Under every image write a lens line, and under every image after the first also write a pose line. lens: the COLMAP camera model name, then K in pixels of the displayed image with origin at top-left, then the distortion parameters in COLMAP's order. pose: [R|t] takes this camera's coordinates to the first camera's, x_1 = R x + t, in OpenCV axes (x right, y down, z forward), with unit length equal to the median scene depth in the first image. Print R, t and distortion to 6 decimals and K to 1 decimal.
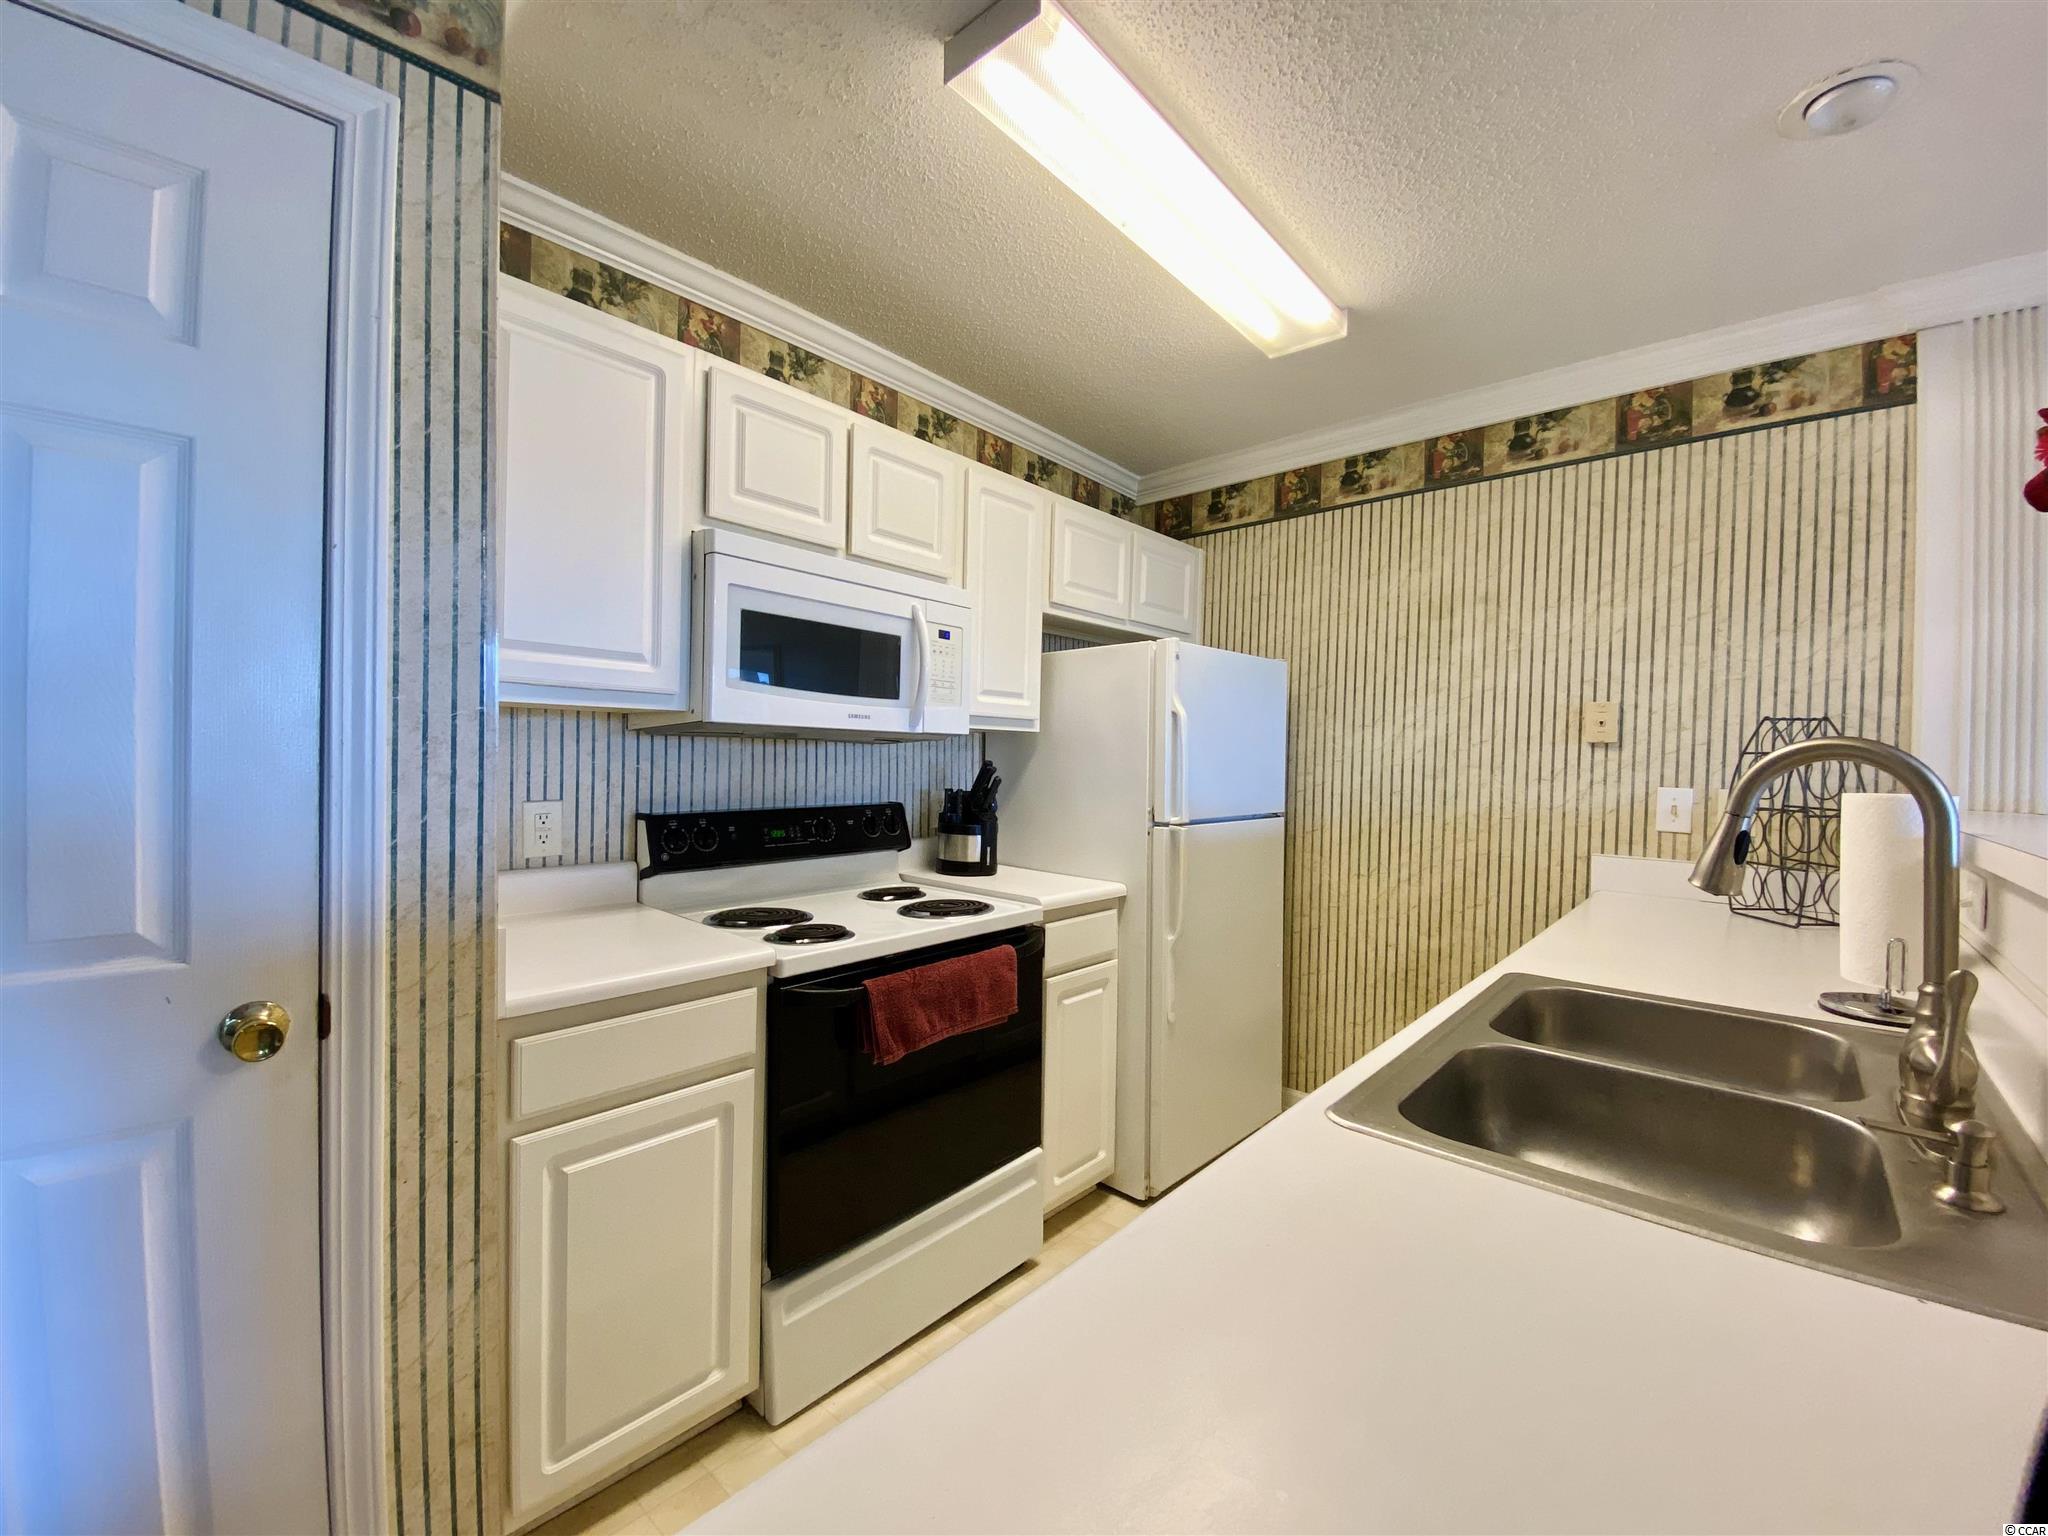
lens RADIAL K [[831.9, 0, 1014.5], [0, 831.9, 764.3], [0, 0, 1]] dist [0.014104, -0.016946]
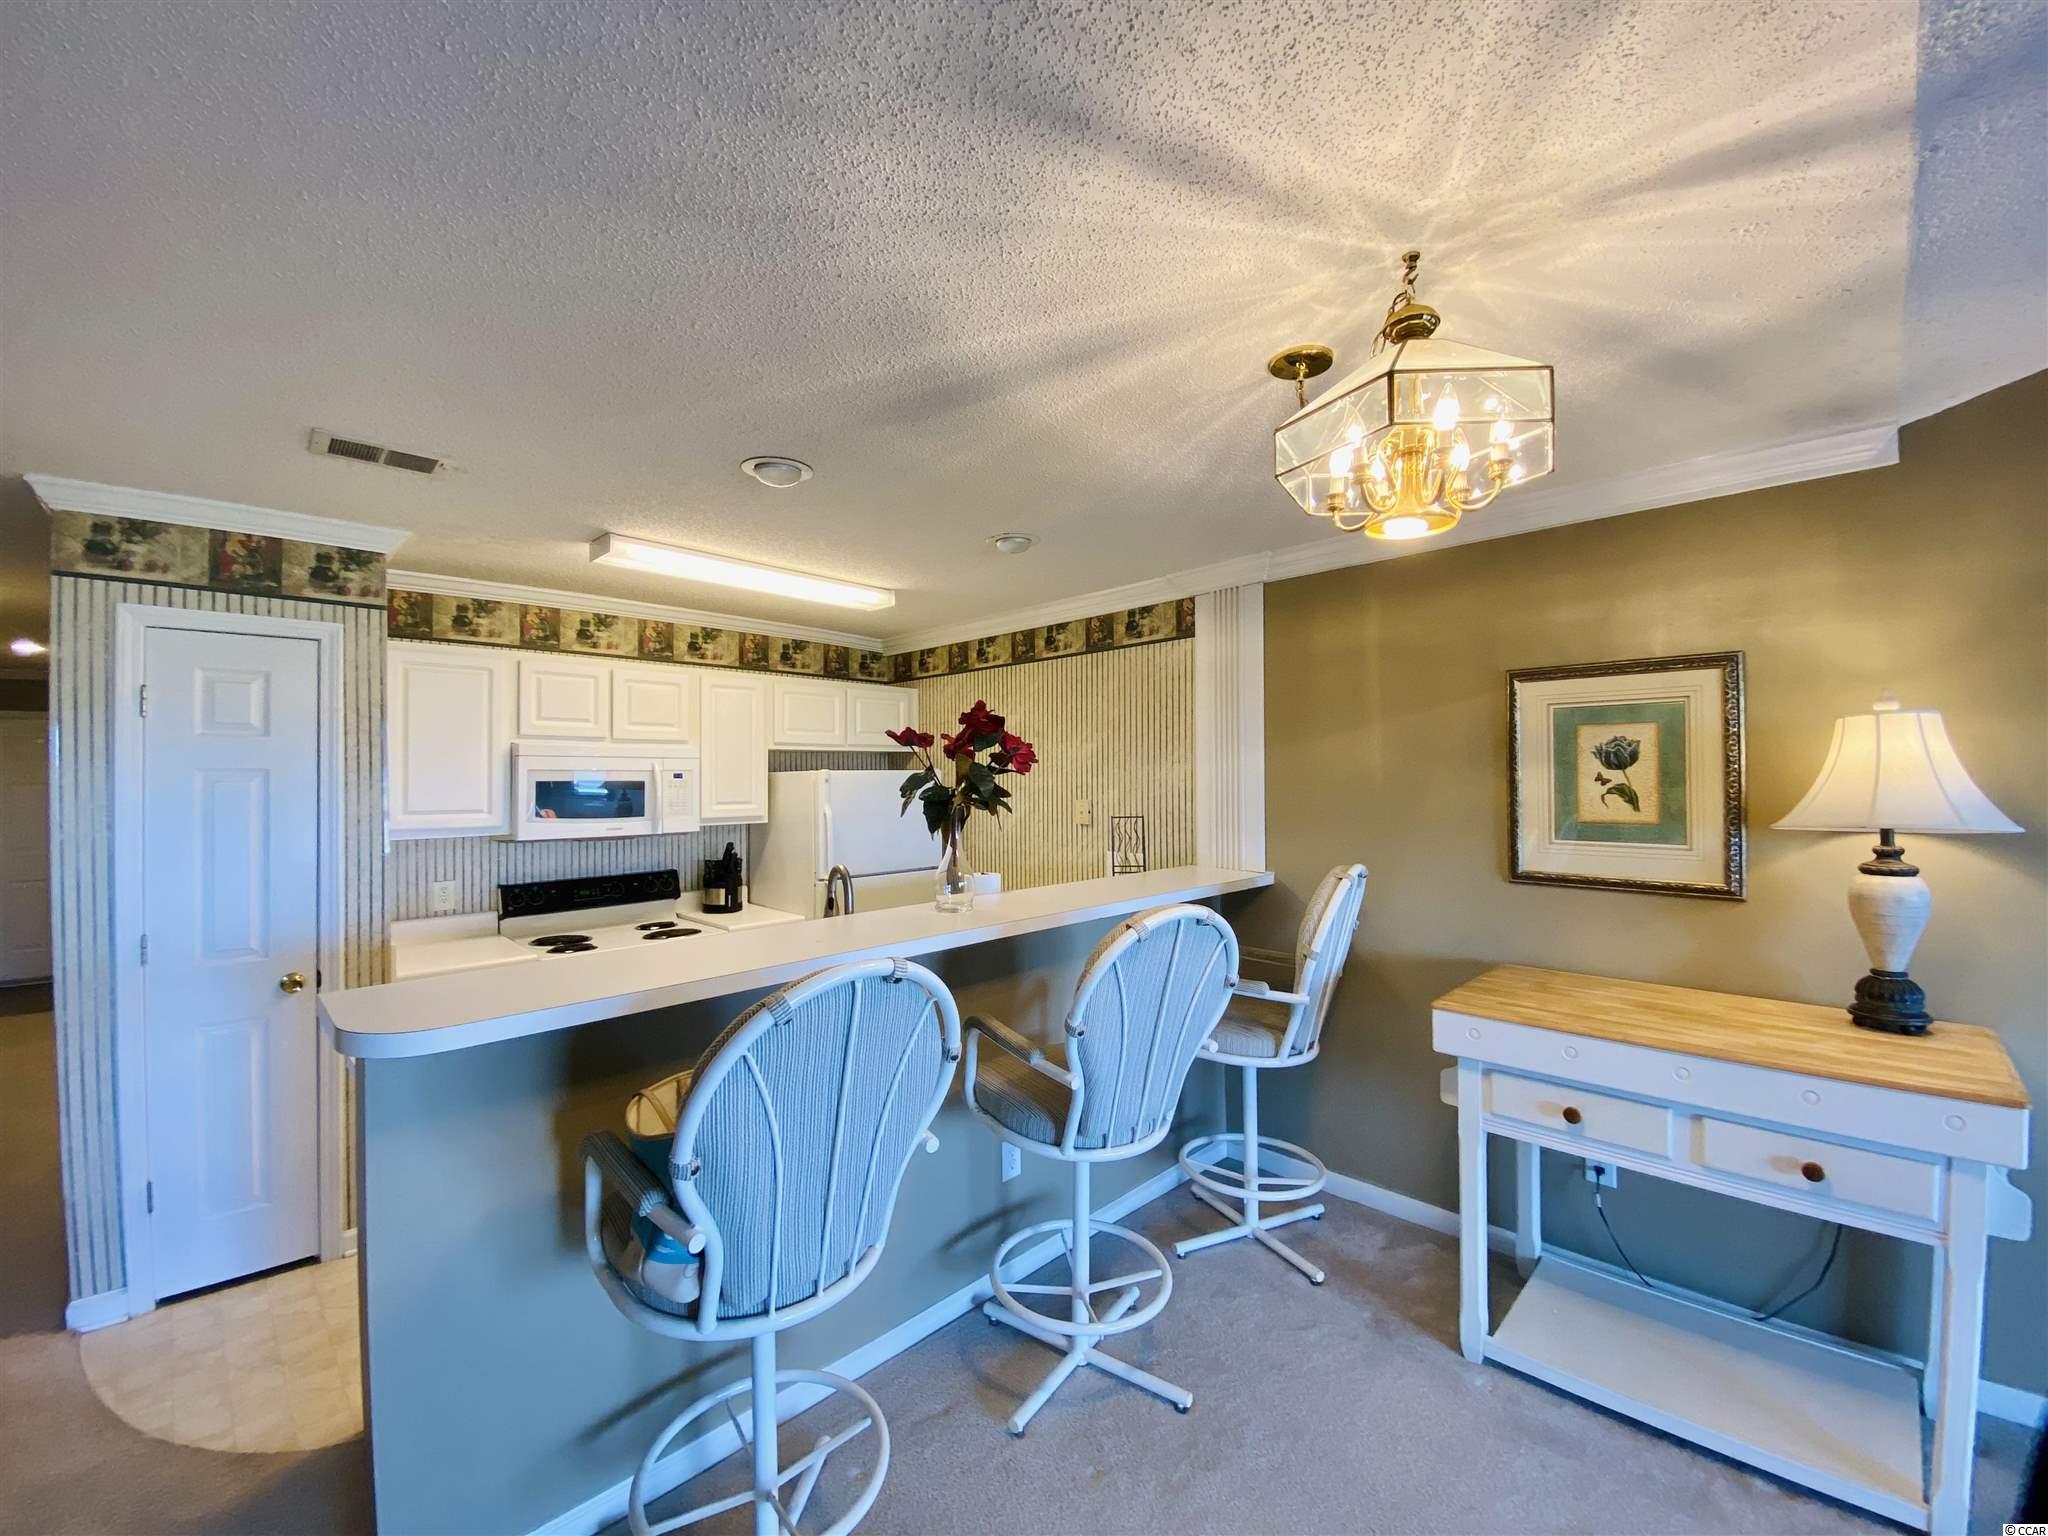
lens RADIAL K [[831.9, 0, 1024.5], [0, 831.9, 767.2], [0, 0, 1]] dist [0.014104, -0.016946]
pose [[0.998814, -0.027064, -0.040465, 0.737200], [0.026126, 0.999382, -0.023532, -0.118185], [0.041077, 0.022447, 0.998904, -0.751375]]
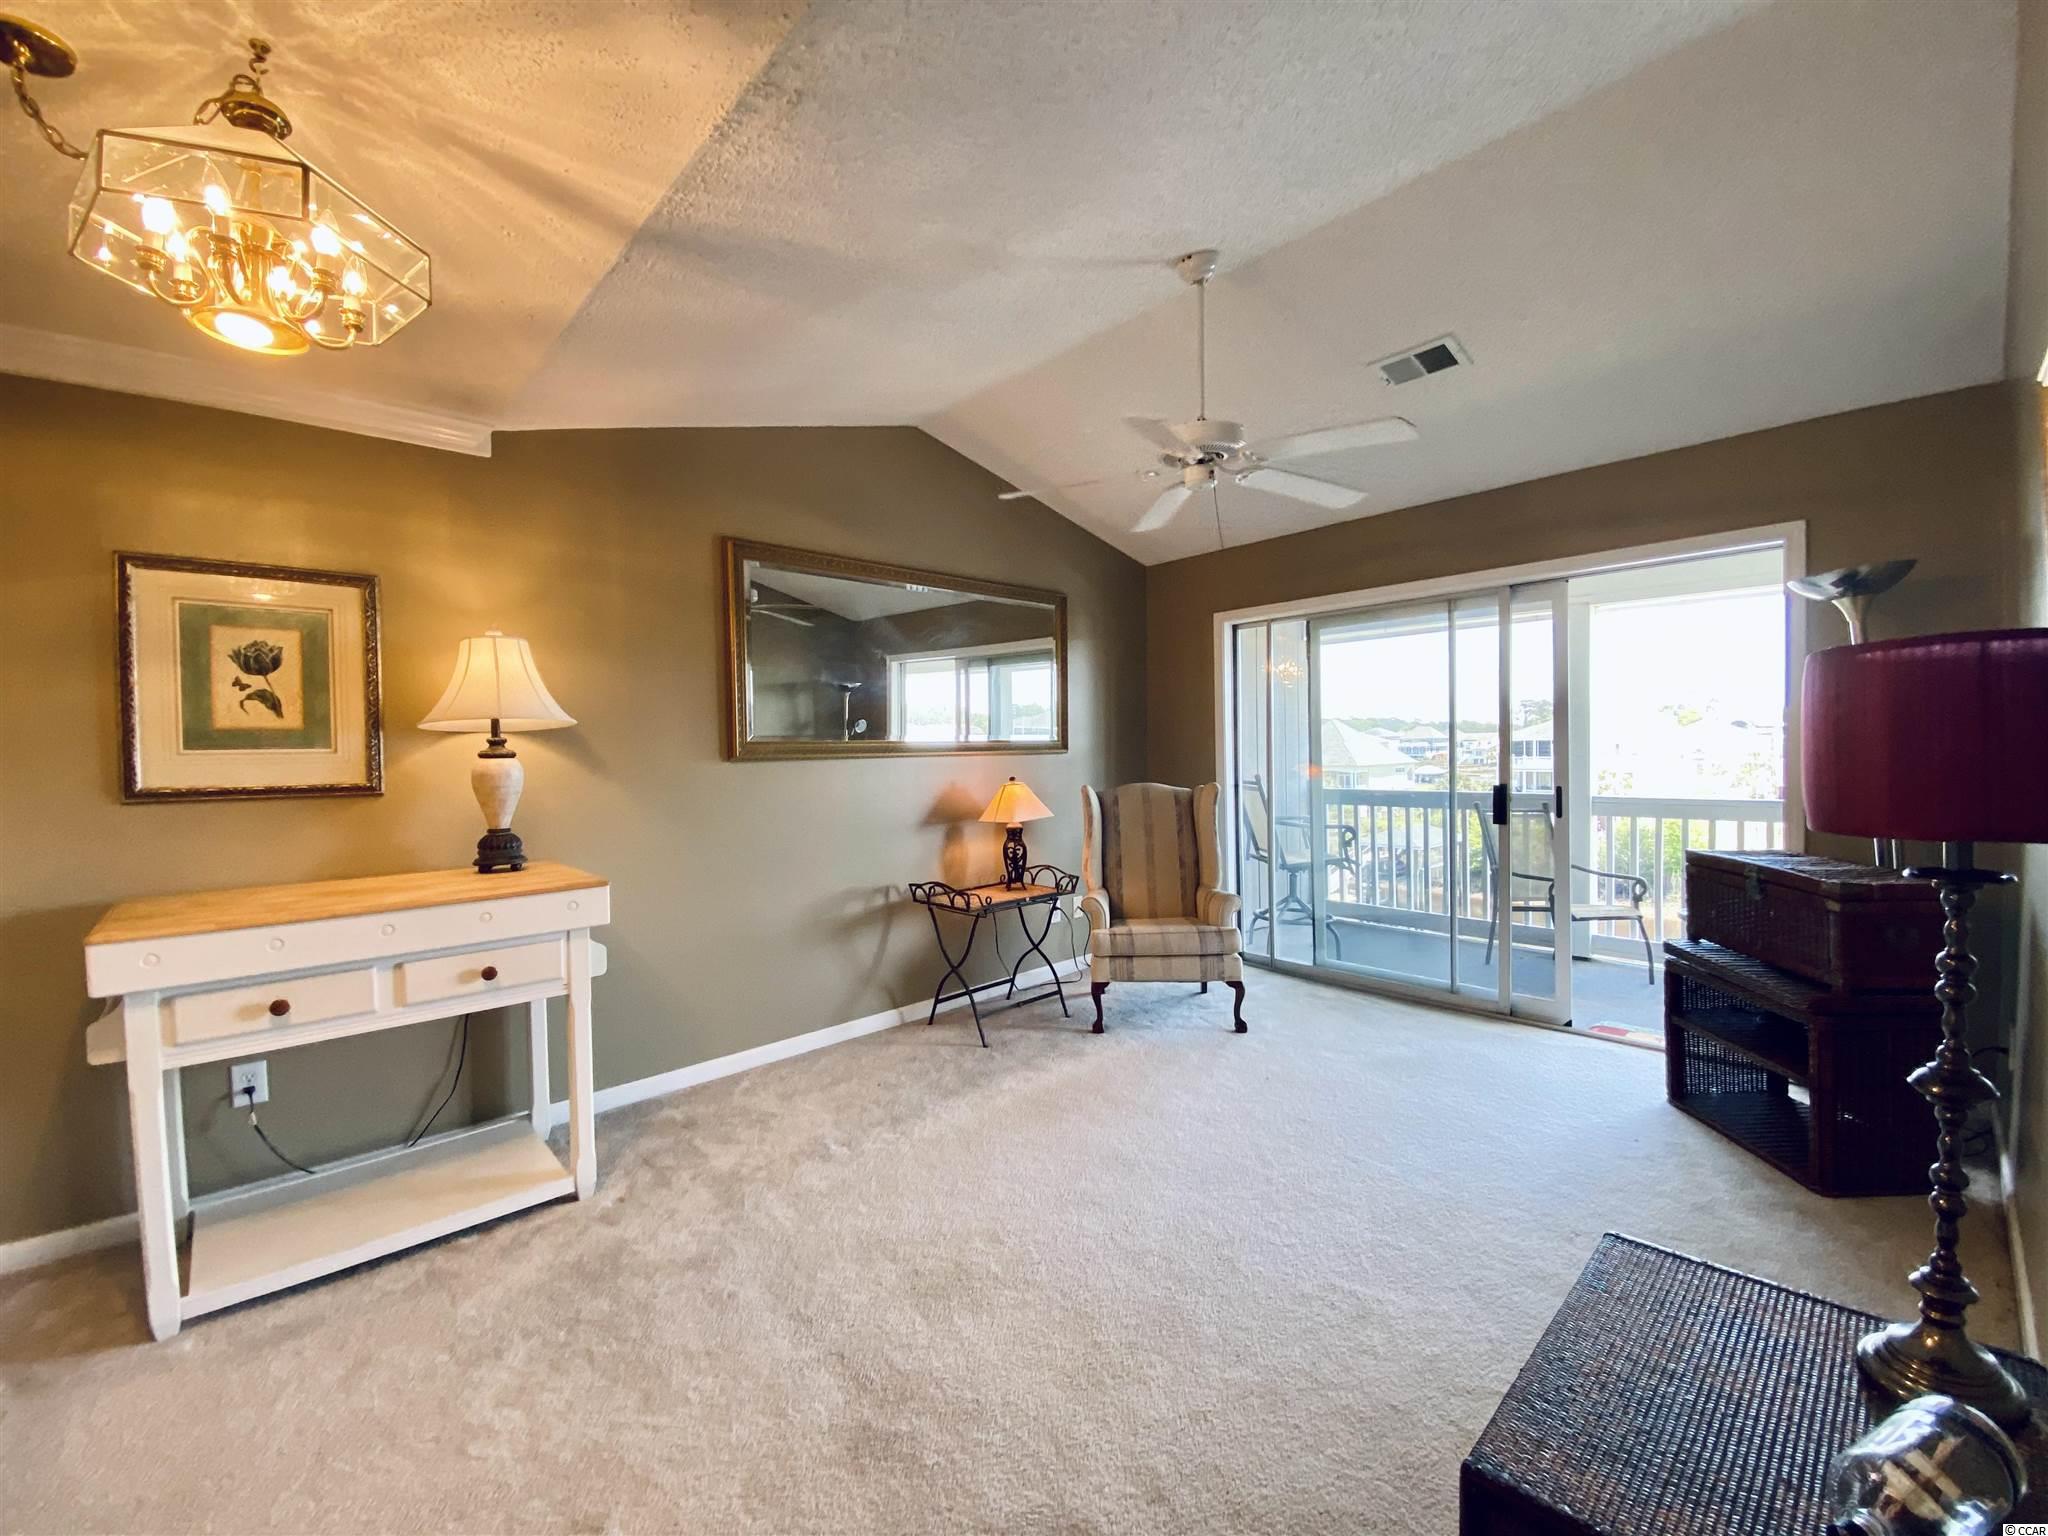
lens RADIAL K [[831.9, 0, 1023.4], [0, 831.9, 762.9], [0, 0, 1]] dist [0.014104, -0.016946]
pose [[0.075863, -0.042437, 0.996215, 0.459368], [0.030394, 0.998728, 0.040230, -0.014035], [-0.996655, 0.027227, 0.077056, -0.677993]]
